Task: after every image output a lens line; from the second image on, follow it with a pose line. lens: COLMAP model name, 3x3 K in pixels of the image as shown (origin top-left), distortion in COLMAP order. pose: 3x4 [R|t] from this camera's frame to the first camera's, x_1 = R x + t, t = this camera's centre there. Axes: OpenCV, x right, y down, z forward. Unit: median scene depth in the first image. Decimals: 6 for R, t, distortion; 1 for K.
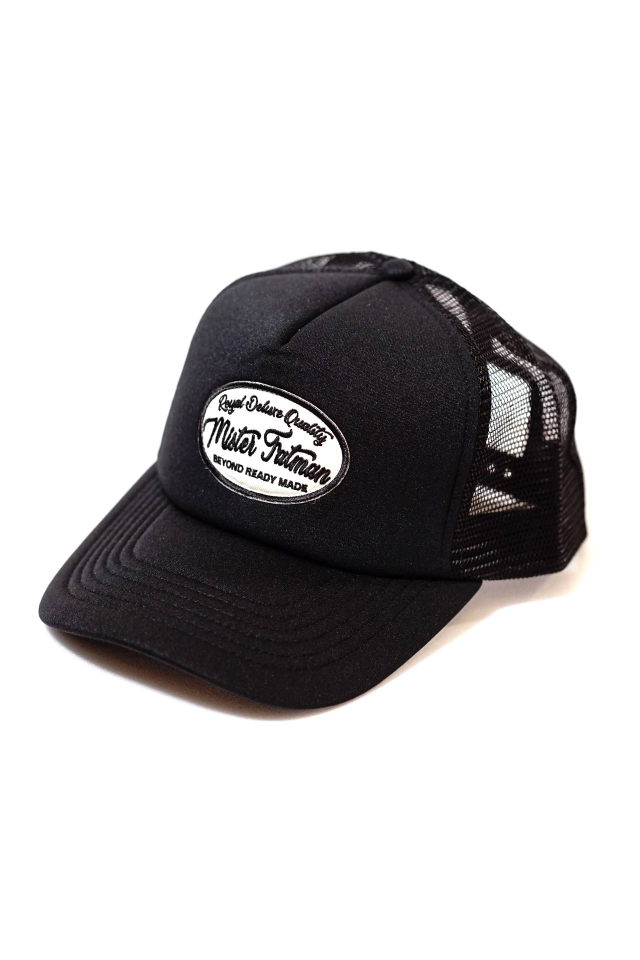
lens RADIAL K [[2366.4, 0, 317.0], [0, 2366.4, 465.3], [0, 0, 1]] dist [1.123019, 0.262713]
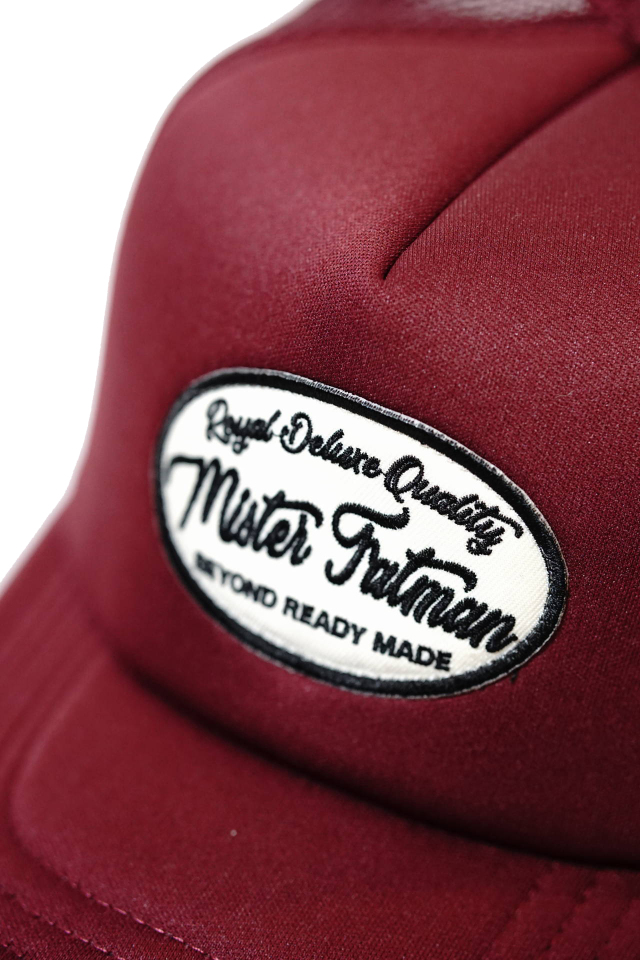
lens RADIAL K [[2366.4, 0, 317.0], [0, 2366.4, 465.3], [0, 0, 1]] dist [1.123019, 0.262713]
pose [[0.999663, -0.023058, -0.011907, -0.019888], [0.024985, 0.979183, 0.201436, -0.095517], [0.007015, -0.201666, 0.979429, 0.639274]]
